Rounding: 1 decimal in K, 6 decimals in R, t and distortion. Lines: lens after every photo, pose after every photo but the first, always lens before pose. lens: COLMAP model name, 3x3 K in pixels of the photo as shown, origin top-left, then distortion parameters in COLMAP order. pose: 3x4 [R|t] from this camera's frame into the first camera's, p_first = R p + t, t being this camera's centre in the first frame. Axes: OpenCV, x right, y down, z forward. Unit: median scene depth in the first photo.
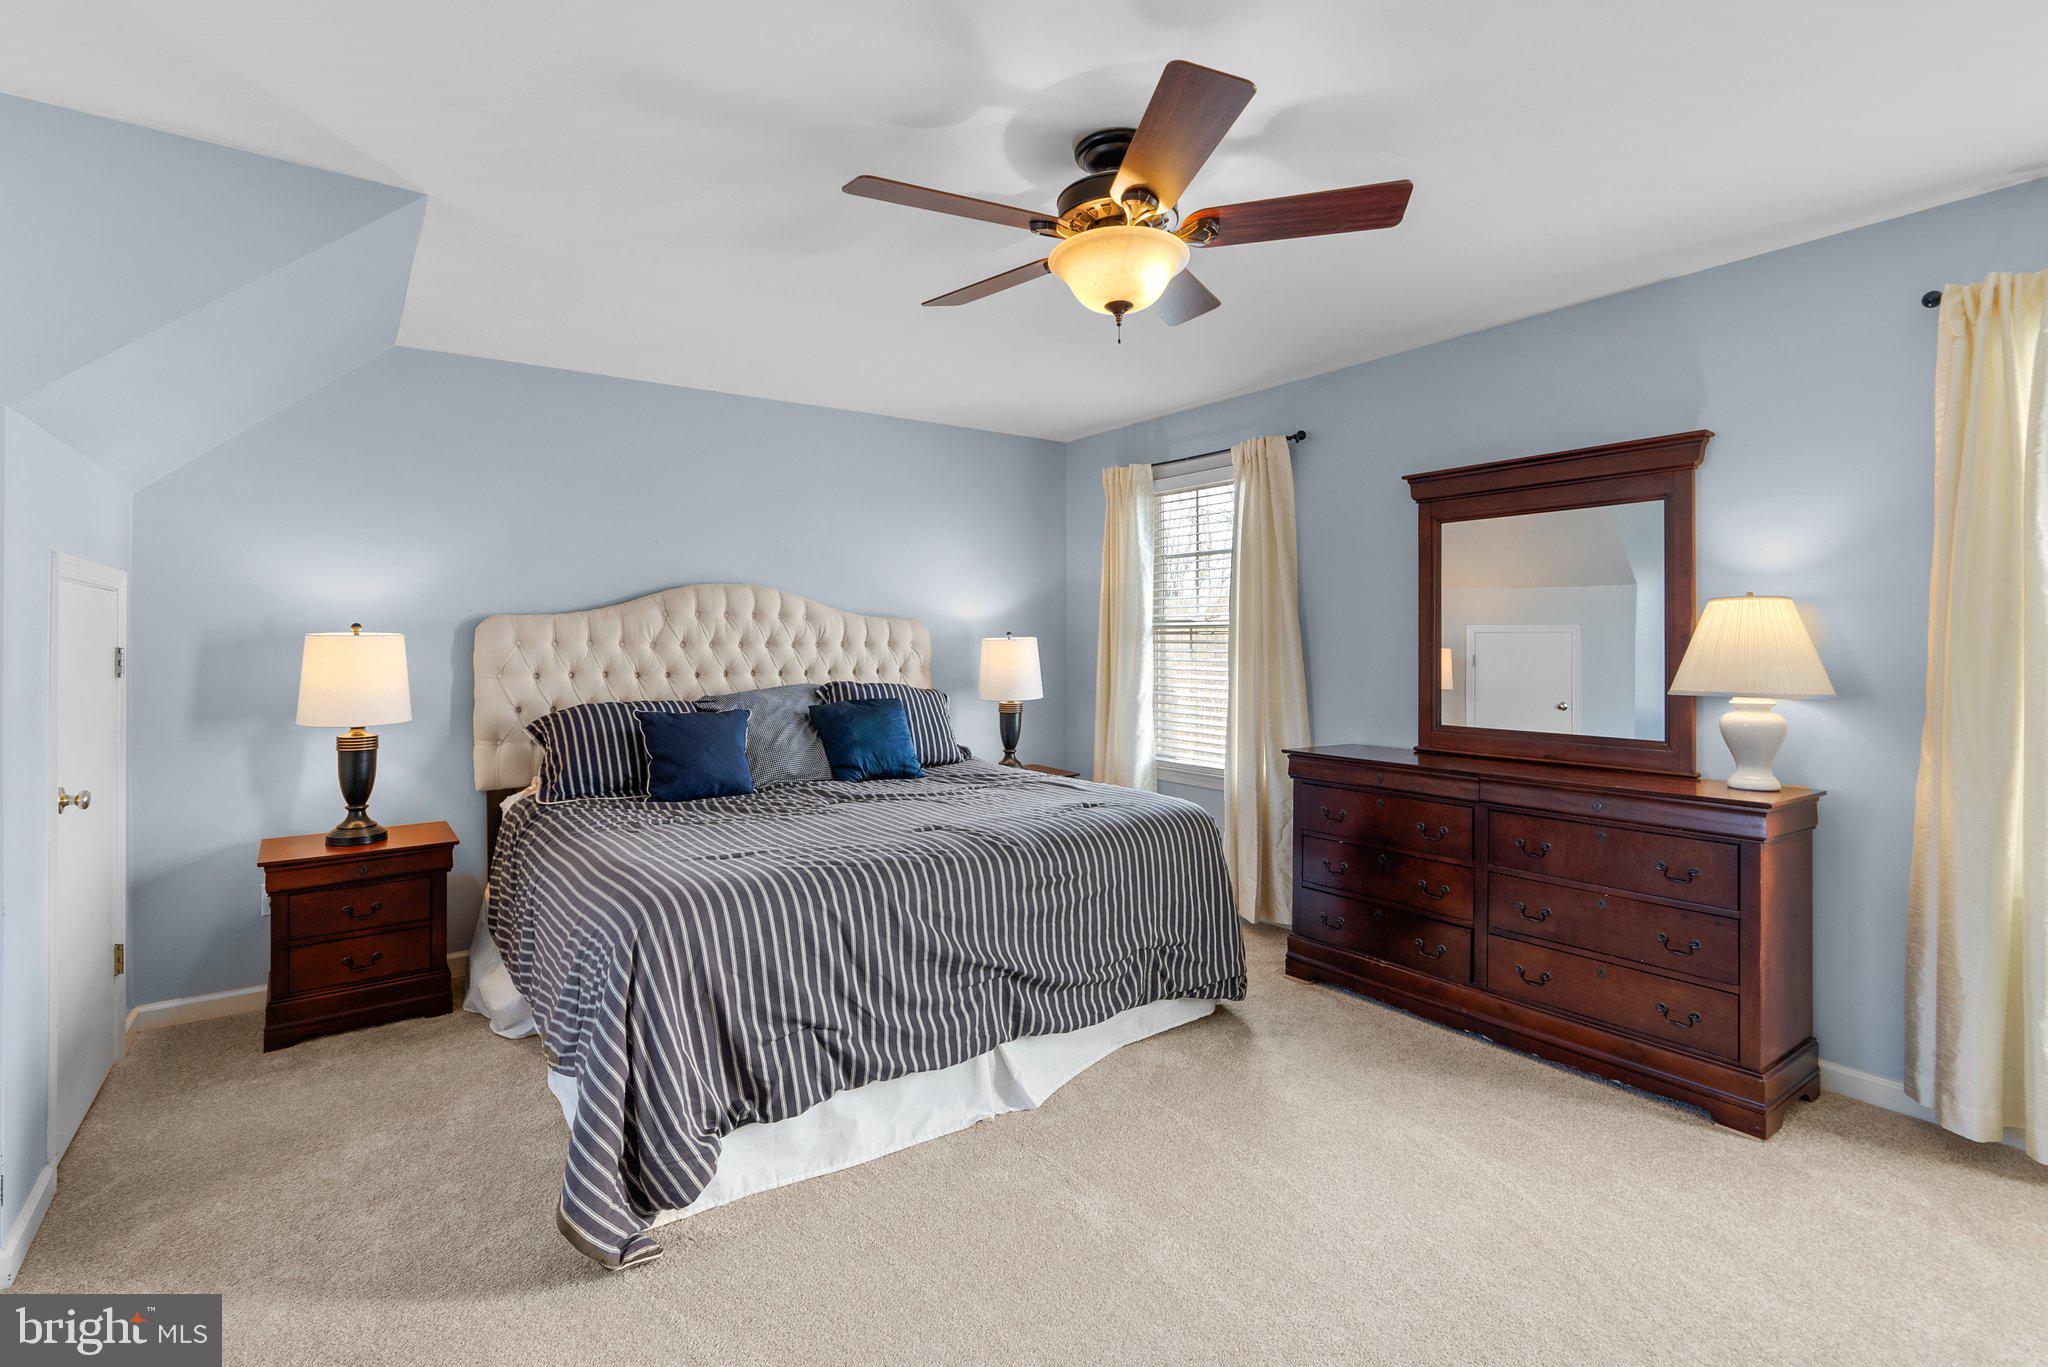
lens RADIAL K [[952.5, 0, 1015.1], [0, 952.5, 637.9], [0, 0, 1]] dist [-0.000689, -0.000150]
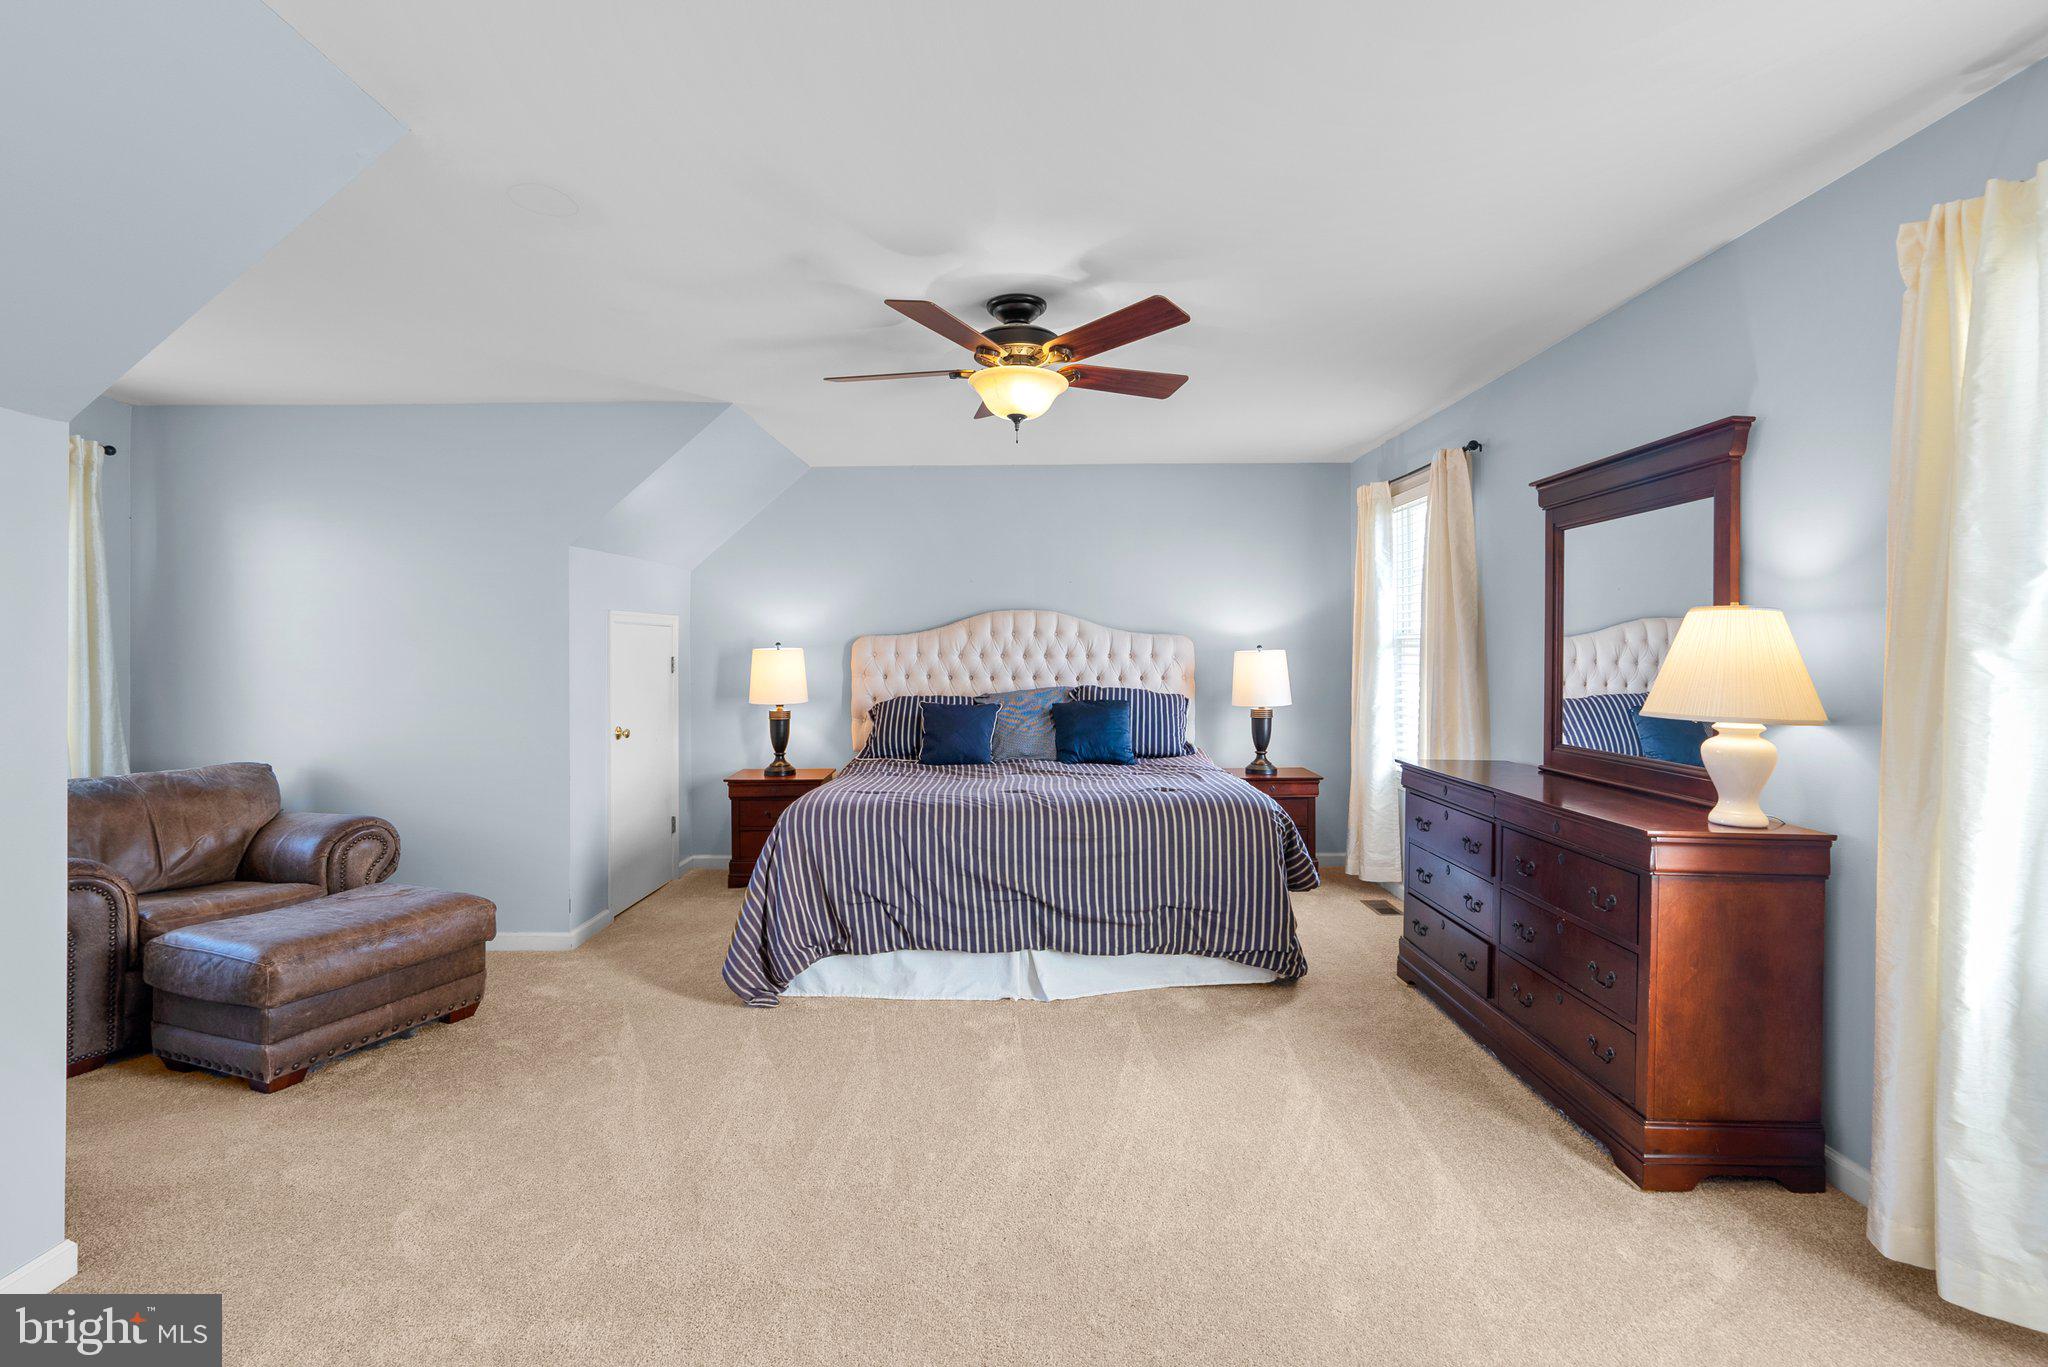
lens RADIAL K [[946.5, 0, 1020.8], [0, 946.5, 651.8], [0, 0, 1]] dist [-0.000158, 0.001313]
pose [[0.807693, 0.000762, -0.589603, 0.577192], [0.002404, 0.999987, 0.004585, -0.005697], [0.589598, -0.005121, 0.807680, -0.077087]]
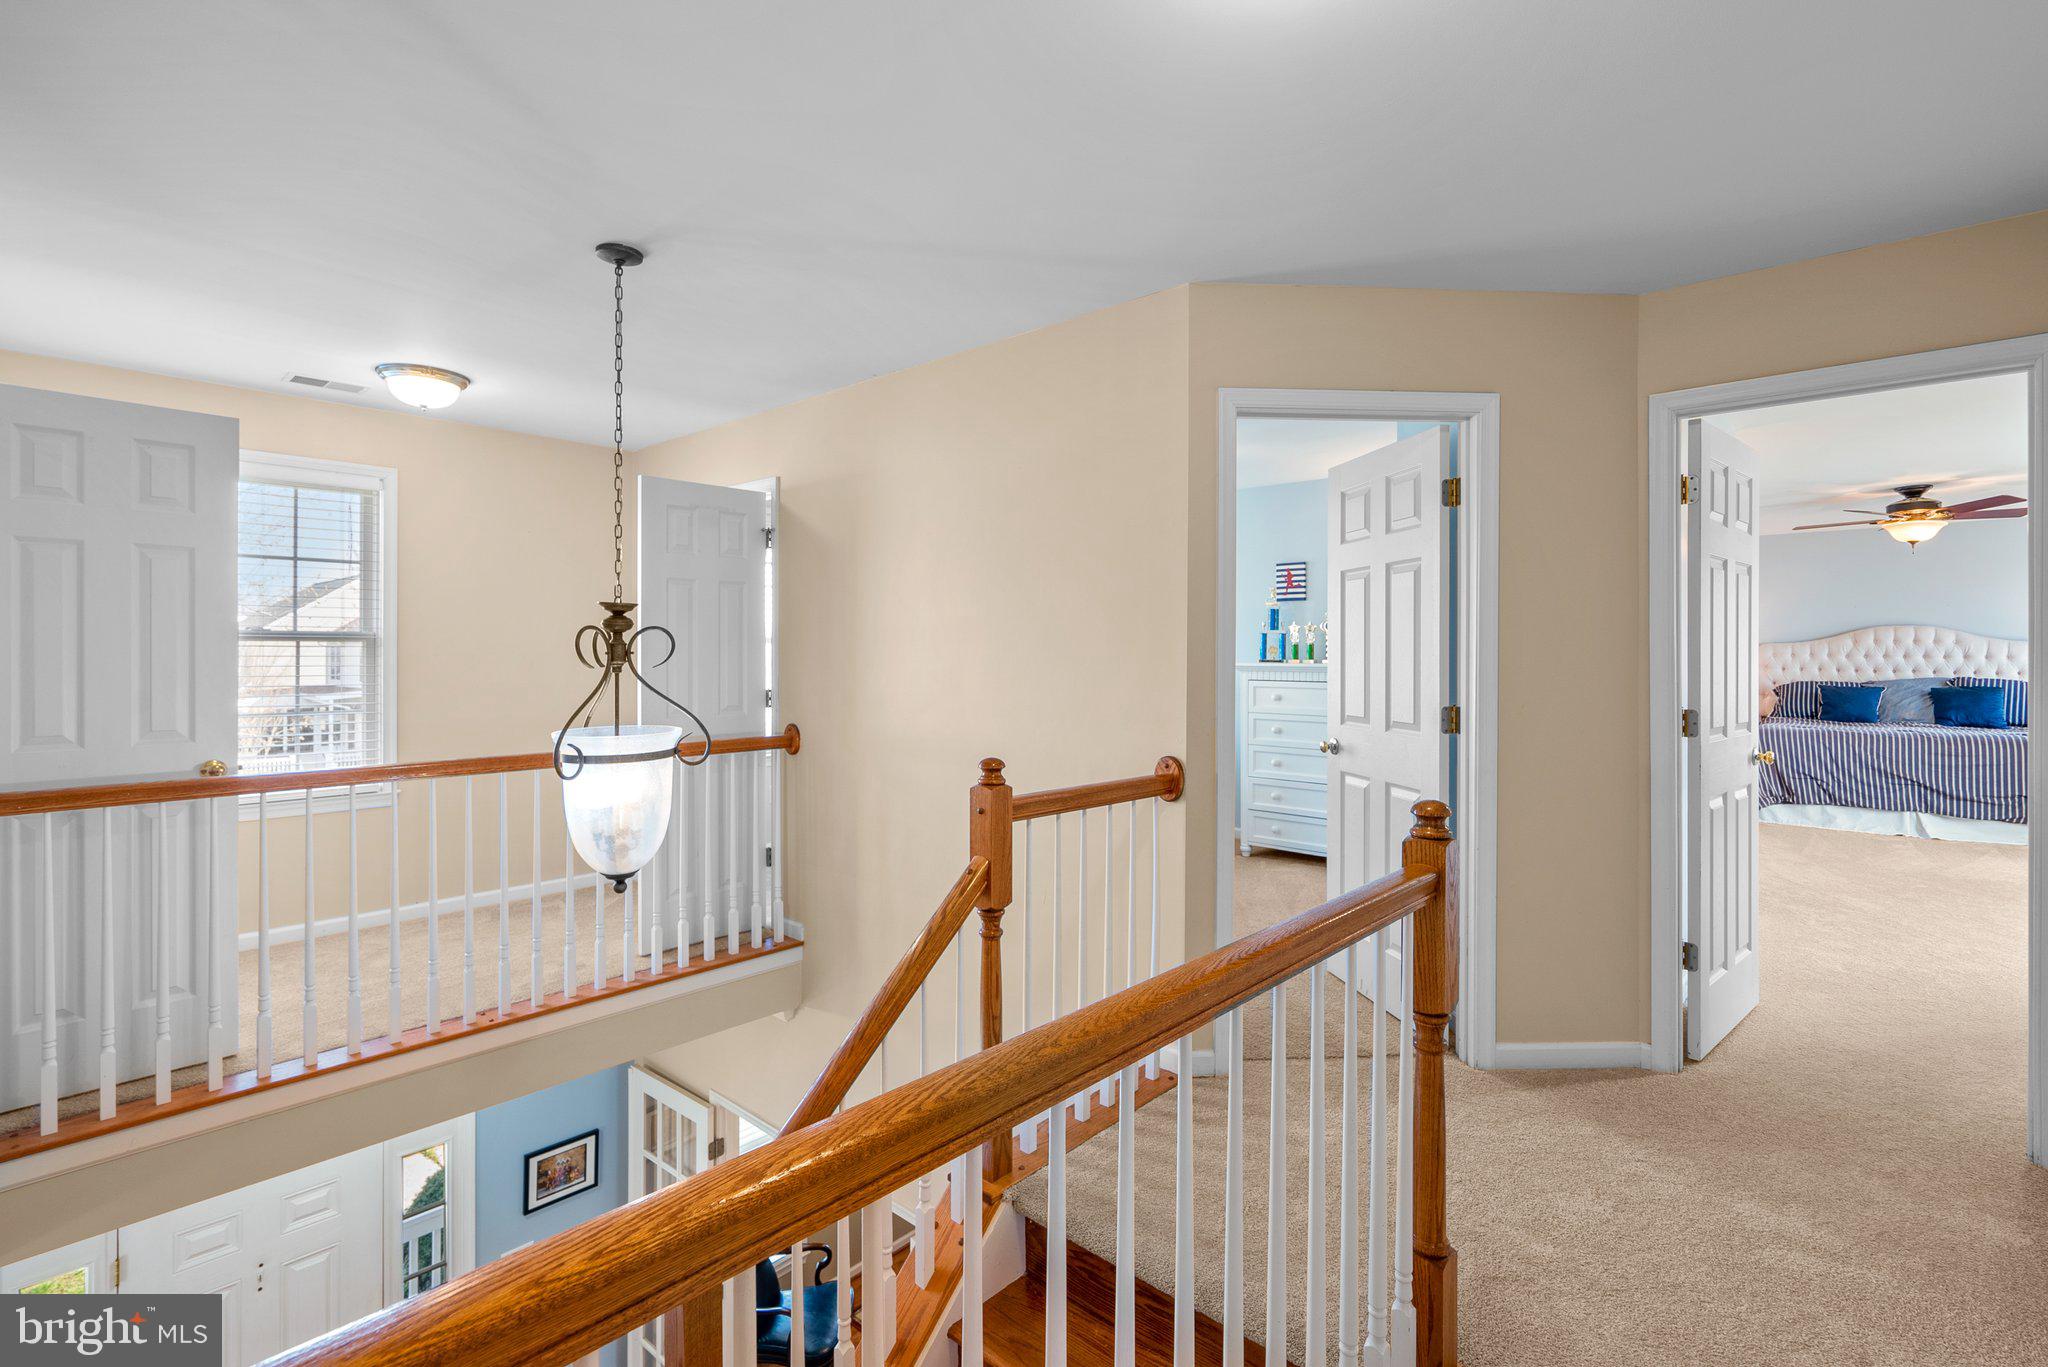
lens RADIAL K [[946.5, 0, 1020.8], [0, 946.5, 651.8], [0, 0, 1]] dist [-0.000158, 0.001313]
pose [[0.216504, 0.003787, -0.976274, 1.461448], [0.000910, 0.999991, 0.004081, -0.014824], [0.976281, -0.001772, 0.216498, -1.433147]]
